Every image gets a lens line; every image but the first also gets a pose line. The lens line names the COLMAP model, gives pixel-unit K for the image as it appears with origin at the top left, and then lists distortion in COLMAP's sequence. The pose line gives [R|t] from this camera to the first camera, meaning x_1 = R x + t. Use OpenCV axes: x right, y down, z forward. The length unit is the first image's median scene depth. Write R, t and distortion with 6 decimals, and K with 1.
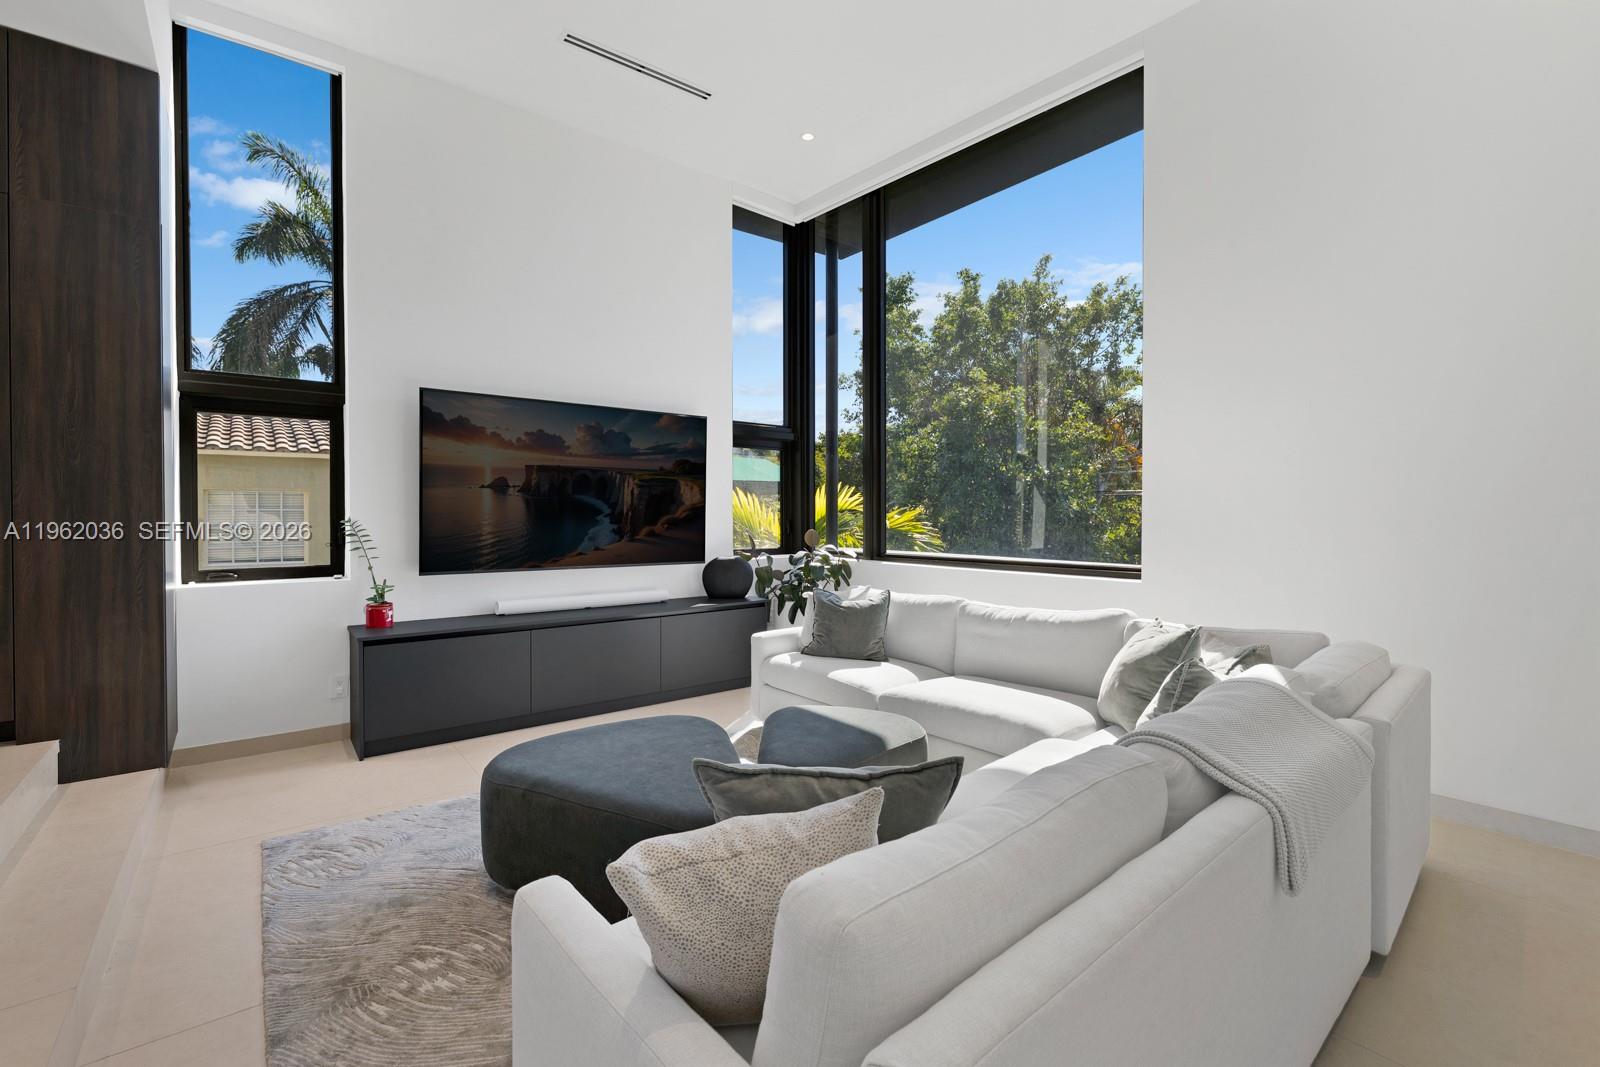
lens RADIAL K [[701.9, 0, 800.0], [0, 701.9, 533.5], [0, 0, 1]] dist [0.004681, 0.000537]
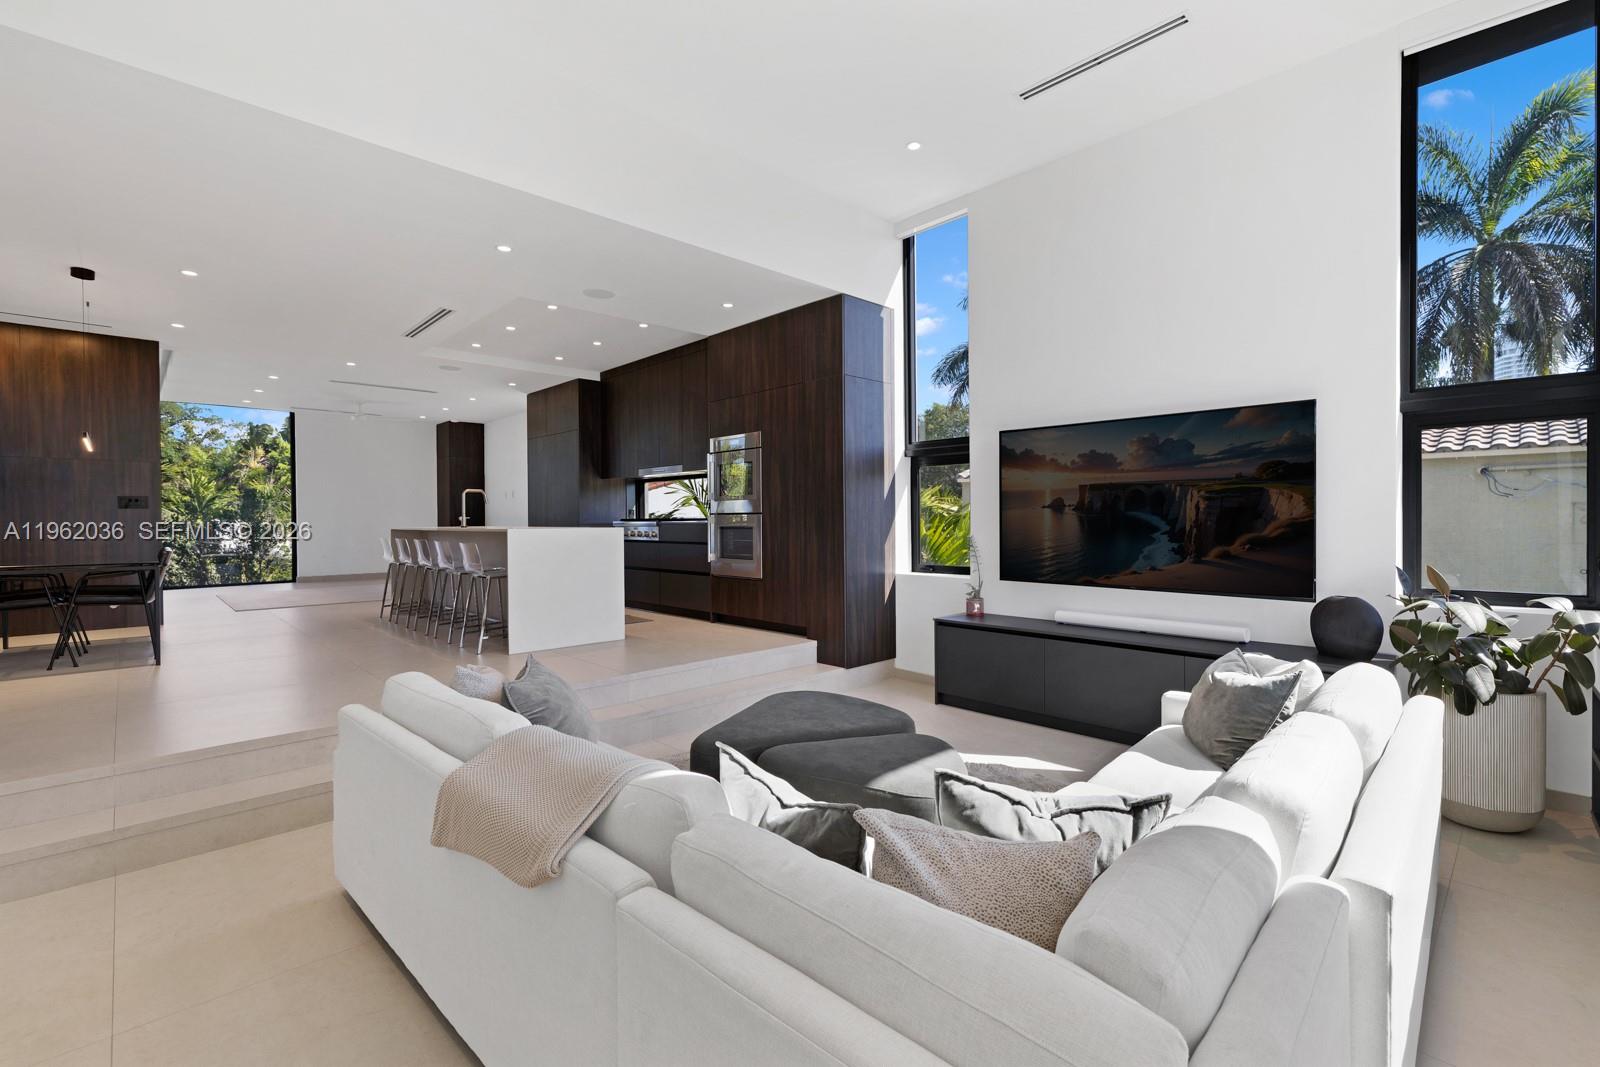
lens RADIAL K [[701.9, 0, 800.0], [0, 701.9, 533.5], [0, 0, 1]] dist [0.004681, 0.000537]
pose [[0.109451, 0.013447, -0.993901, 0.591054], [-0.021890, 0.999699, 0.011114, -0.025185], [0.993751, 0.020540, 0.109713, 0.437484]]
